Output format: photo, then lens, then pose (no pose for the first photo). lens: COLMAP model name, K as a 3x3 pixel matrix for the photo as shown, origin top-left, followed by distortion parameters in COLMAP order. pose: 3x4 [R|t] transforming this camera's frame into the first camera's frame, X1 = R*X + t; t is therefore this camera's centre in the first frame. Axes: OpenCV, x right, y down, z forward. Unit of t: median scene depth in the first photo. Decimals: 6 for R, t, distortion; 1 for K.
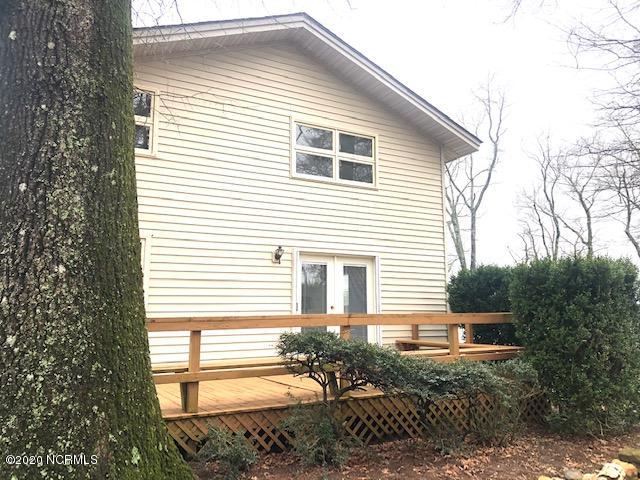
lens RADIAL K [[530.8, 0, 320.9], [0, 530.8, 228.8], [0, 0, 1]] dist [0.132177, -0.000609]
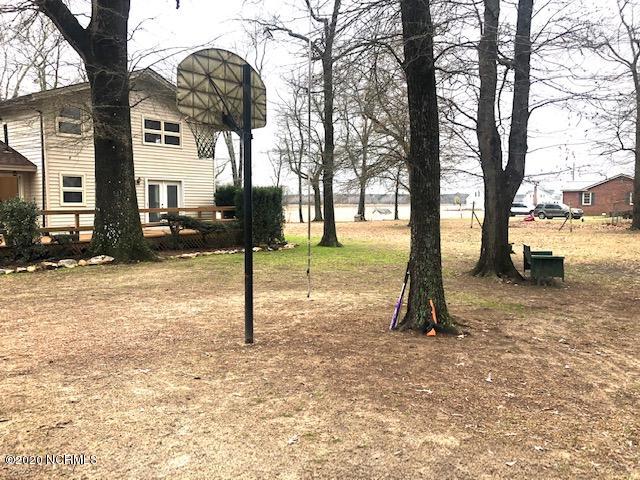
lens RADIAL K [[537.3, 0, 320.0], [0, 537.3, 240.0], [0, 0, 1]] dist [0.041918, 0.000090]
pose [[0.920001, -0.034848, 0.390363, -0.249463], [-0.050829, 0.977017, 0.207014, -0.201248], [-0.388605, -0.210295, 0.897085, -1.265887]]
